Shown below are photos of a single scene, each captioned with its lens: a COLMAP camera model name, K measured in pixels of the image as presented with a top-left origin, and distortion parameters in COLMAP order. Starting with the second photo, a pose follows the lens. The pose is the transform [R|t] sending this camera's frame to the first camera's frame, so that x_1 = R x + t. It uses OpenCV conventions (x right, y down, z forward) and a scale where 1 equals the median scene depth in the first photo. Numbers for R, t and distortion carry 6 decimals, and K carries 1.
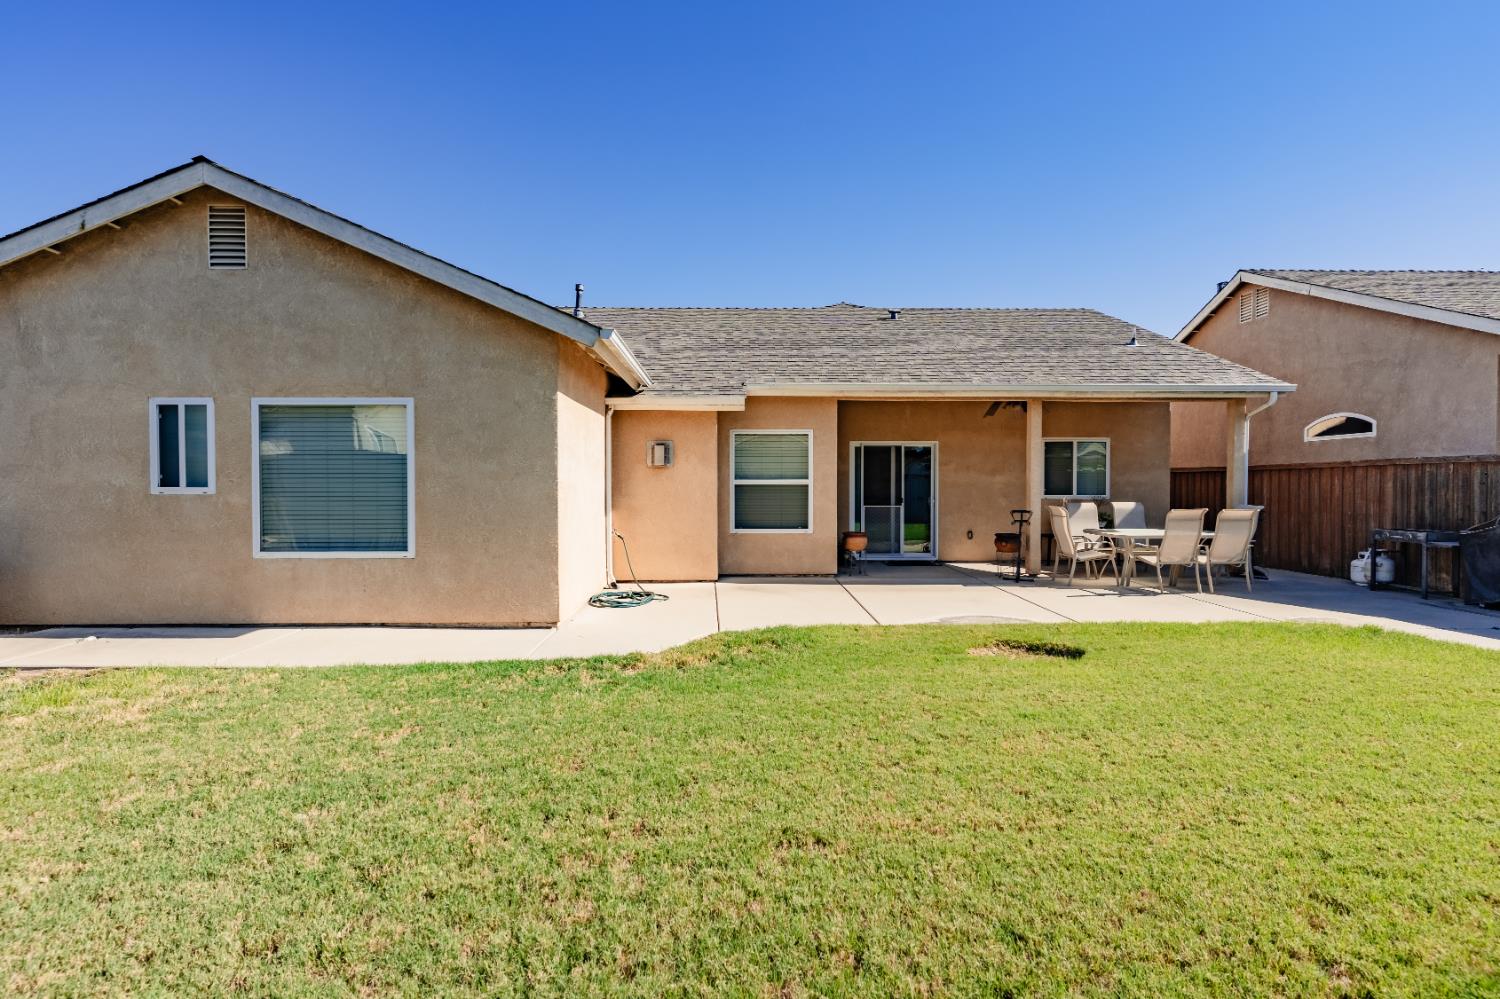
lens RADIAL K [[740.2, 0, 751.6], [0, 740.2, 499.7], [0, 0, 1]] dist [0.011015, -0.000311]
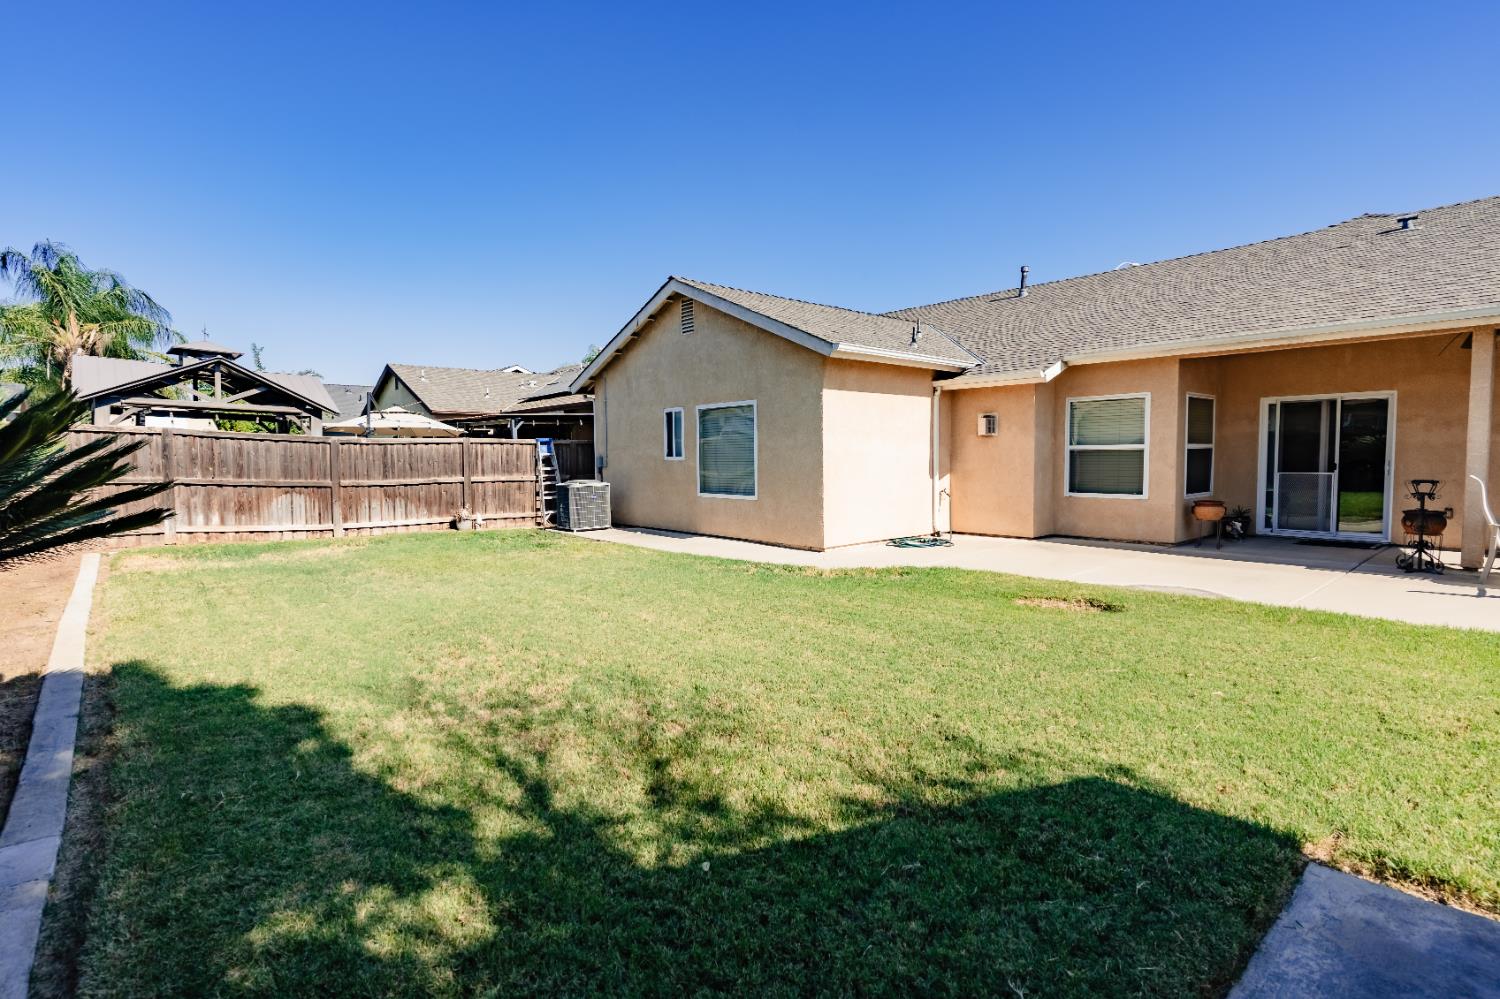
lens RADIAL K [[740.2, 0, 747.2], [0, 740.2, 496.3], [0, 0, 1]] dist [0.011015, -0.000311]
pose [[0.643753, 0.036950, -0.764340, 0.522475], [-0.003854, 0.998977, 0.045048, -0.000986], [0.765223, -0.026054, 0.643238, -0.030949]]
